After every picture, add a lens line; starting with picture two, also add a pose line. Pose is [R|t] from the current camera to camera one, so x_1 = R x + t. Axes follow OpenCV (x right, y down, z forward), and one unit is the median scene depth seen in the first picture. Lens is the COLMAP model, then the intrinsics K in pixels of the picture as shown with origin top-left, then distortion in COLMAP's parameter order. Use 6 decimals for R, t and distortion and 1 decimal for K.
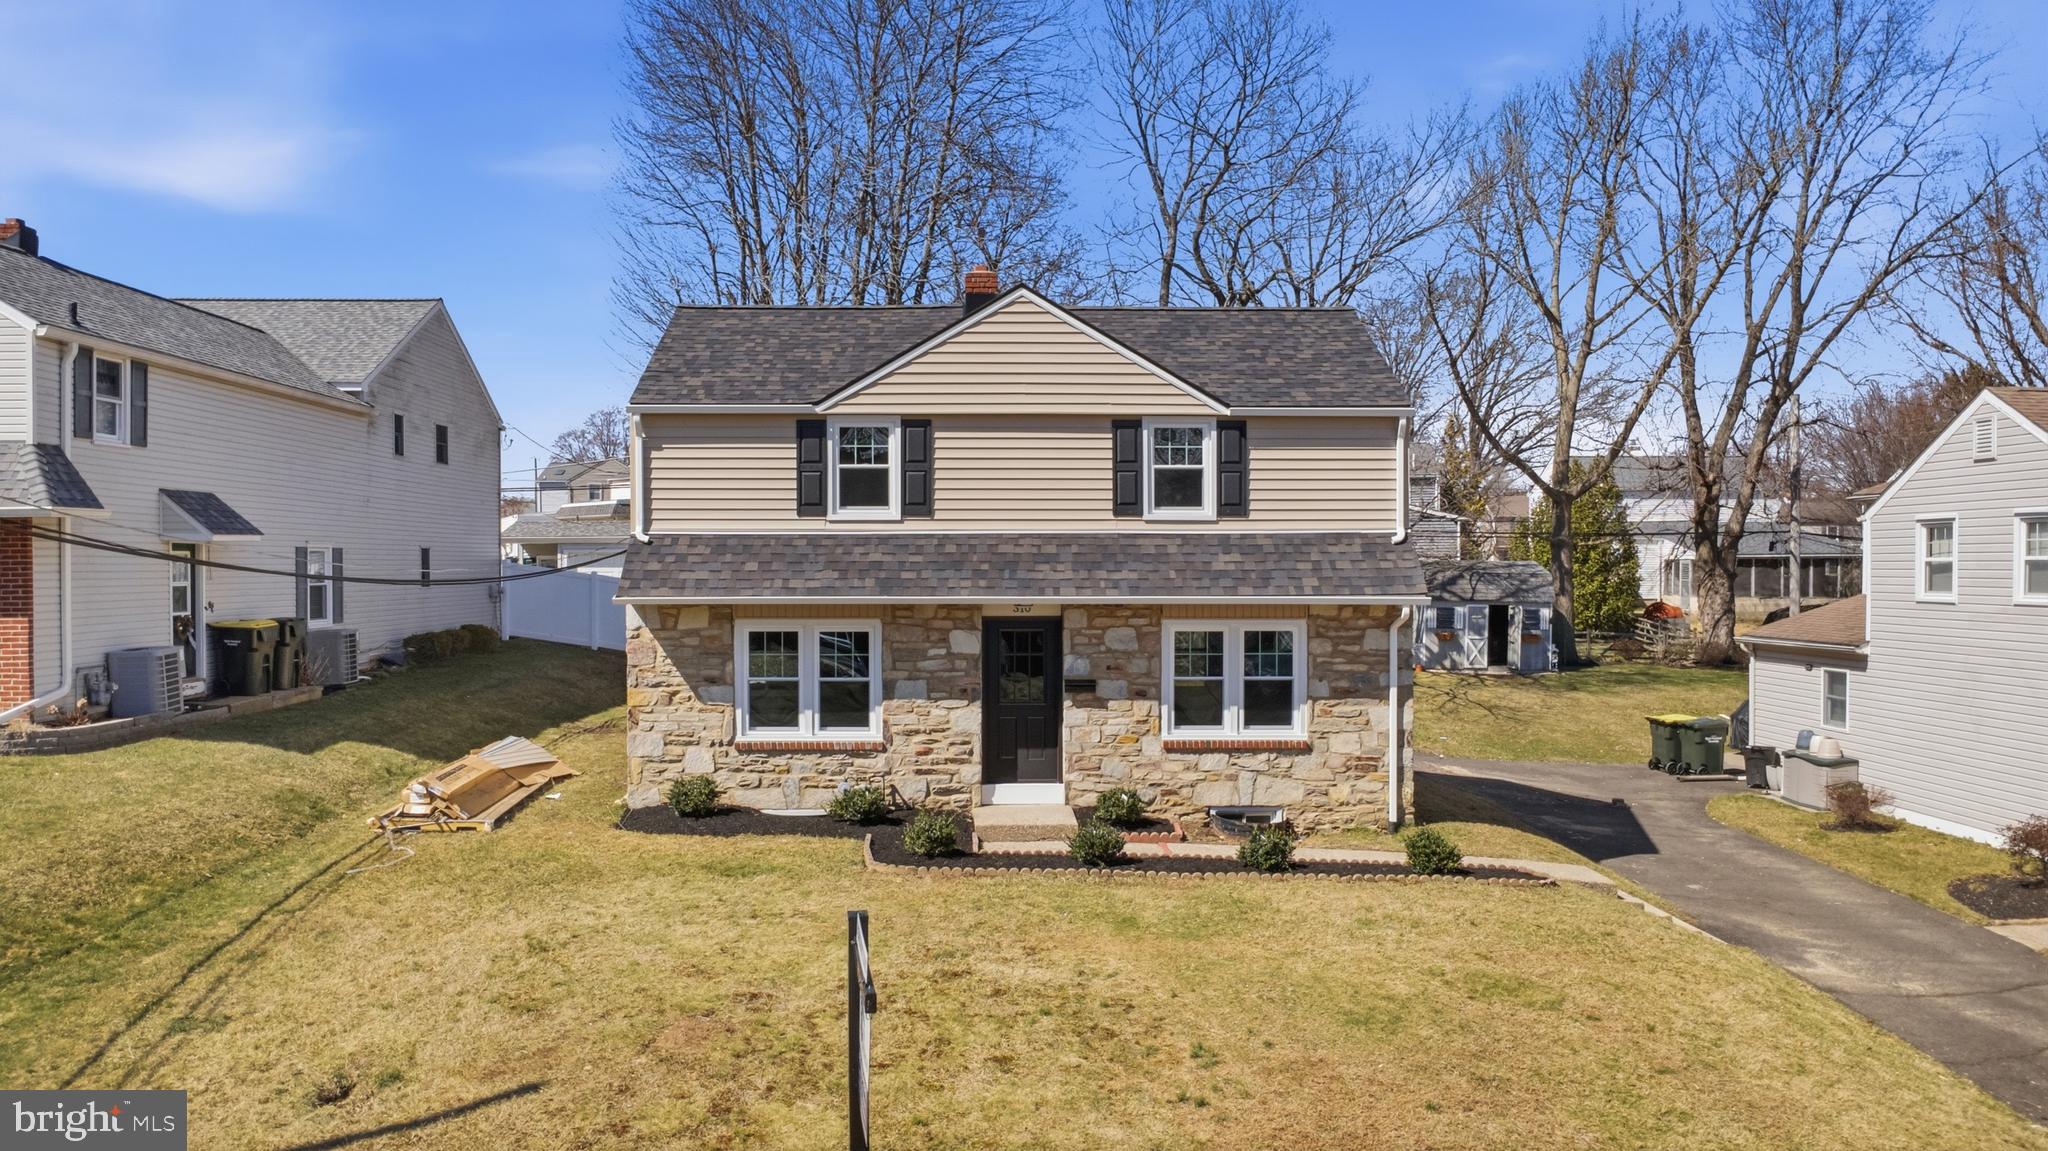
lens RADIAL K [[1441.0, 0, 1027.2], [0, 1441.0, 583.1], [0, 0, 1]] dist [0.009852, -0.001580]
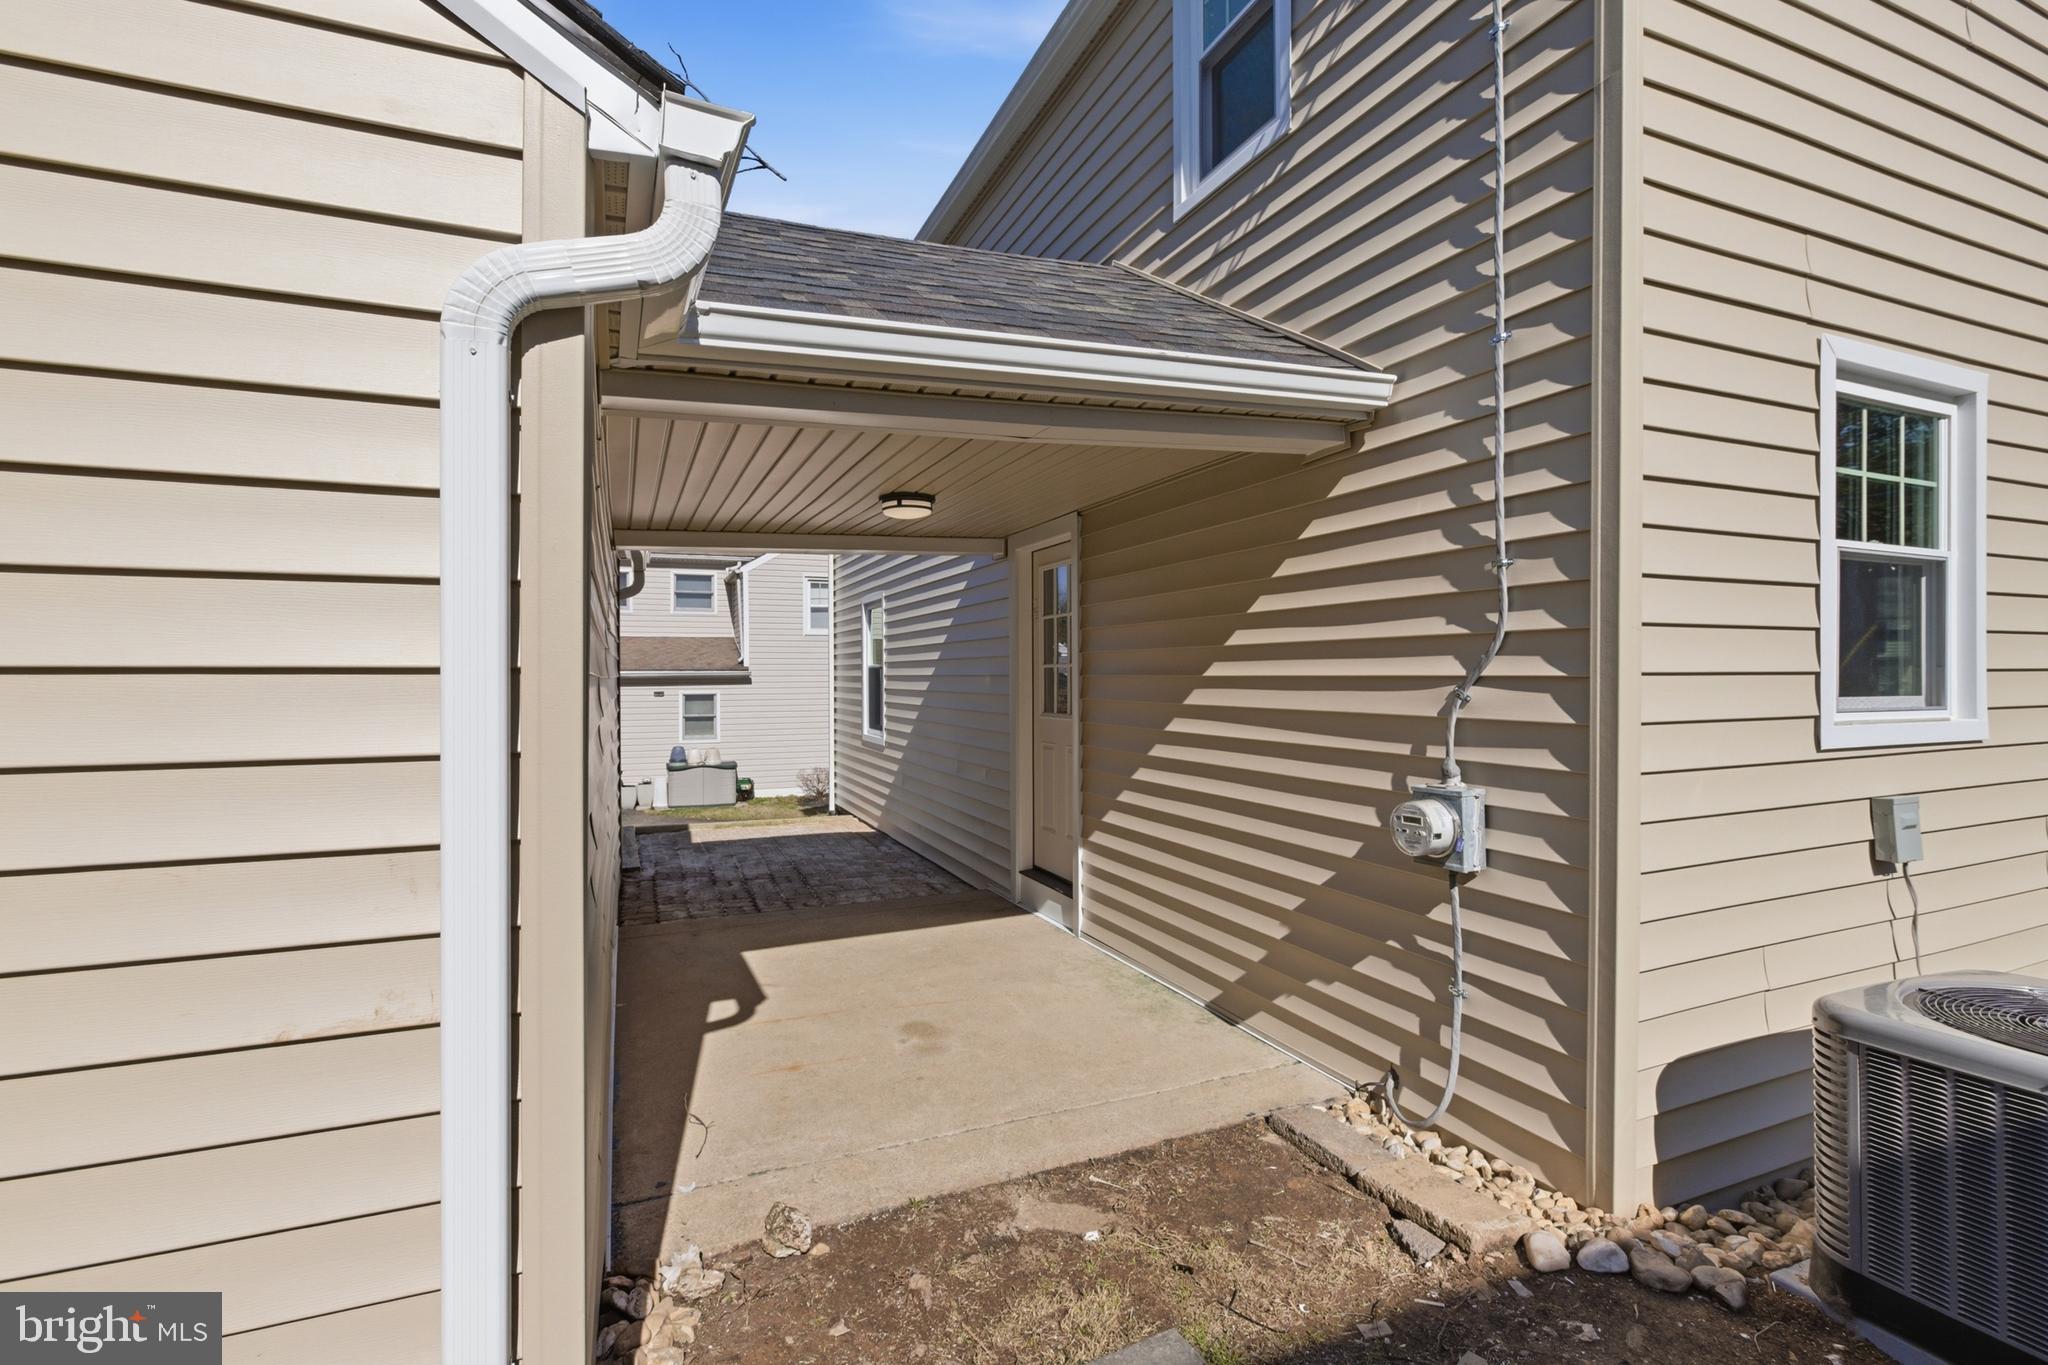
lens RADIAL K [[949.3, 0, 1030.5], [0, 949.3, 676.6], [0, 0, 1]] dist [0.010295, -0.000202]
pose [[-0.395522, 0.003844, 0.918449, -0.381955], [0.012367, 0.999923, 0.001140, 0.070507], [-0.918373, 0.011809, -0.395539, 1.476304]]
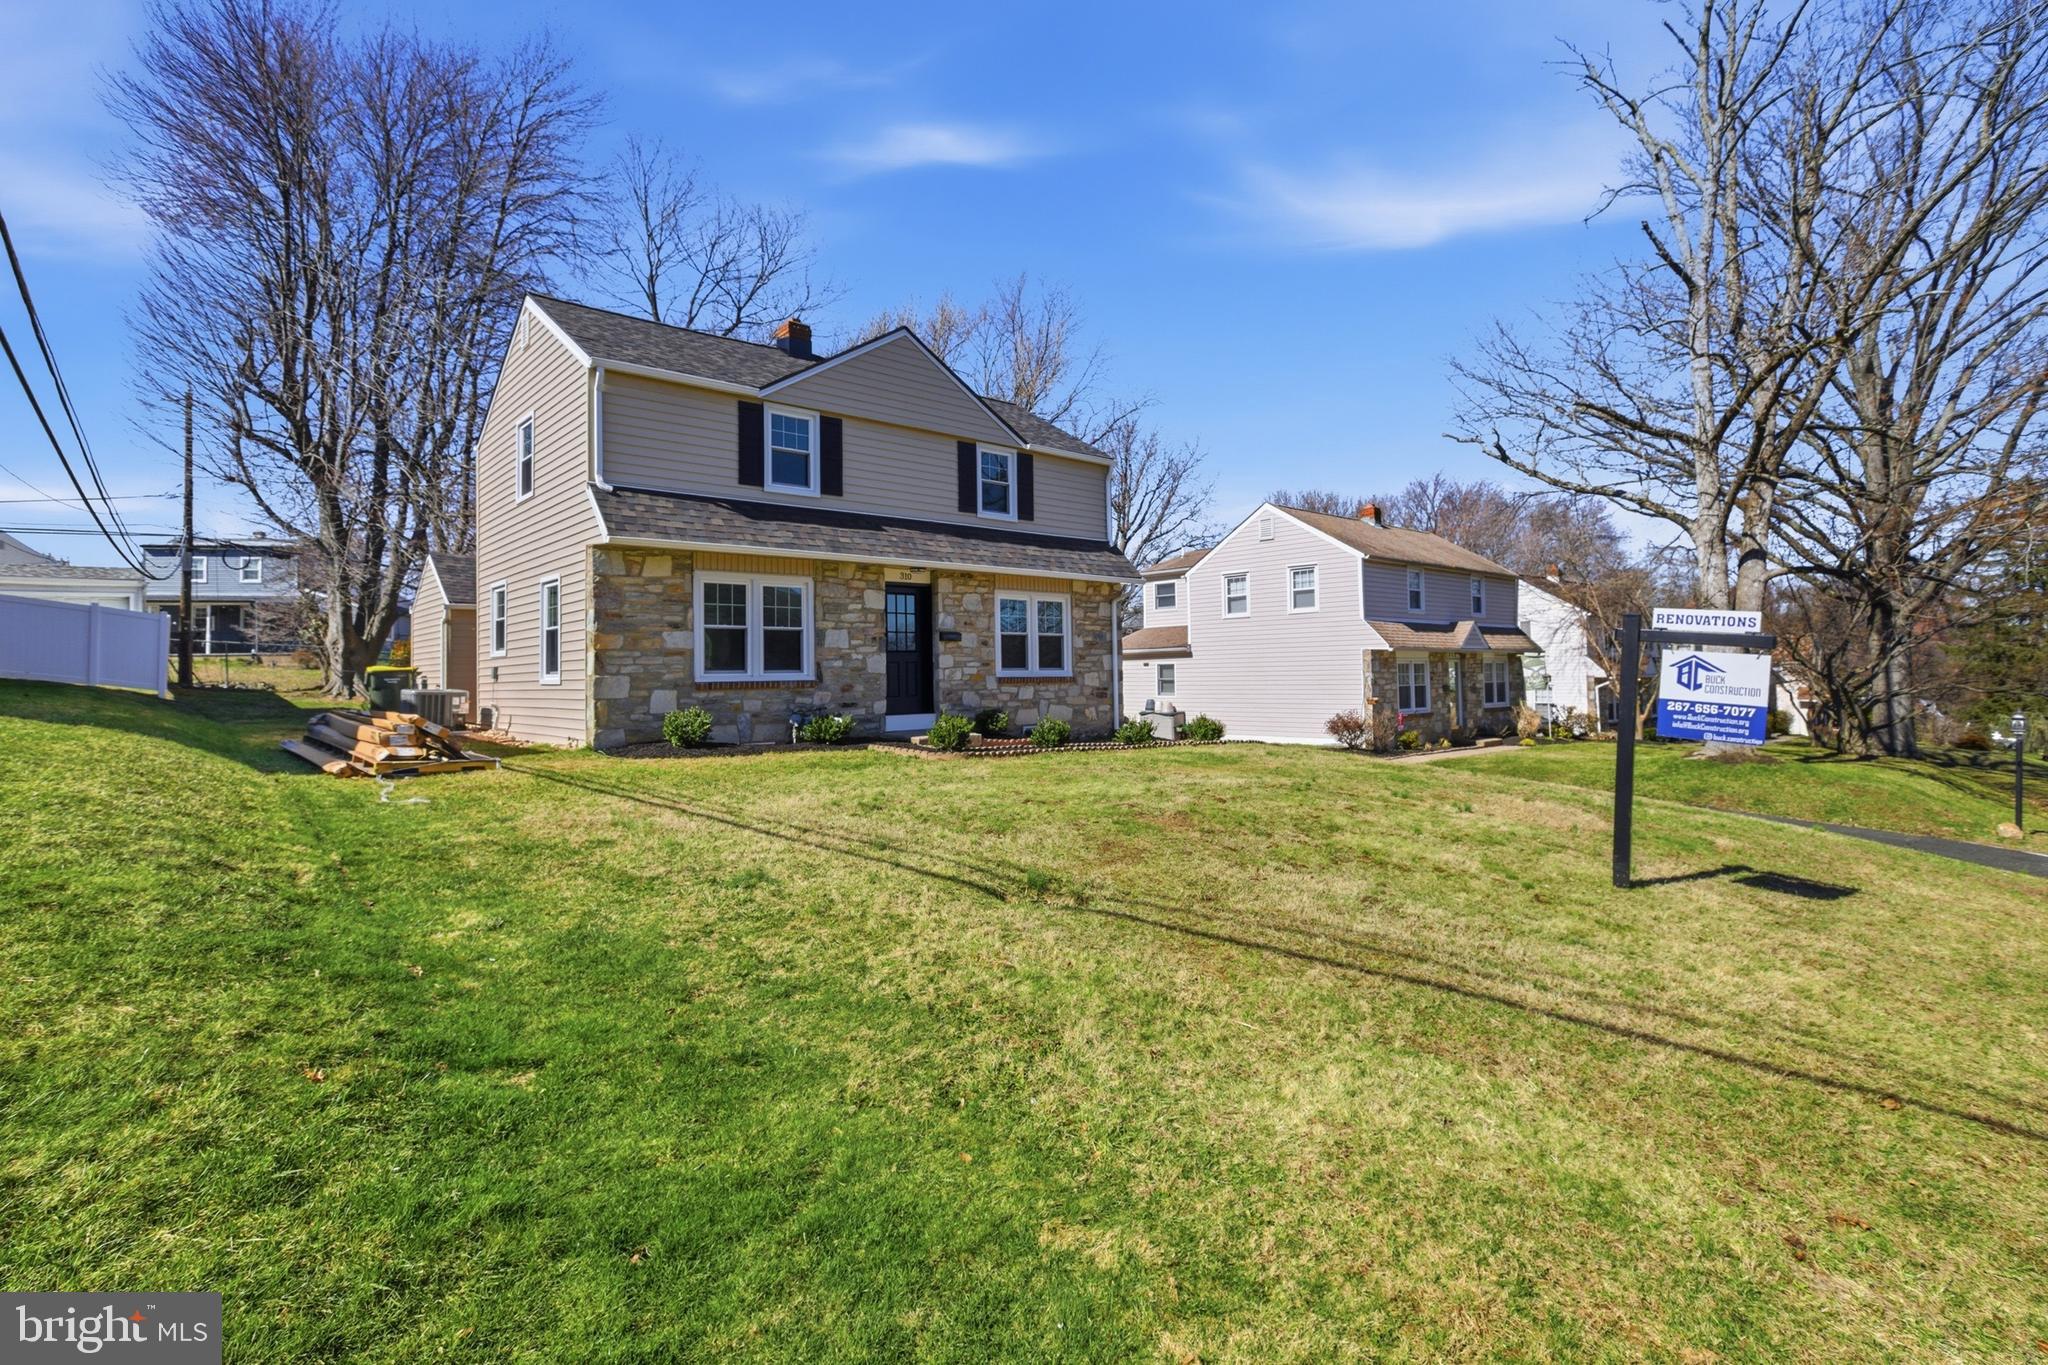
lens RADIAL K [[987.3, 0, 1026.7], [0, 987.3, 648.1], [0, 0, 1]] dist [-0.014003, -0.000031]
pose [[0.760107, 0.006693, 0.649763, -0.492795], [0.024252, 0.998958, -0.038660, 0.117869], [-0.649345, 0.045144, 0.759153, 0.270144]]
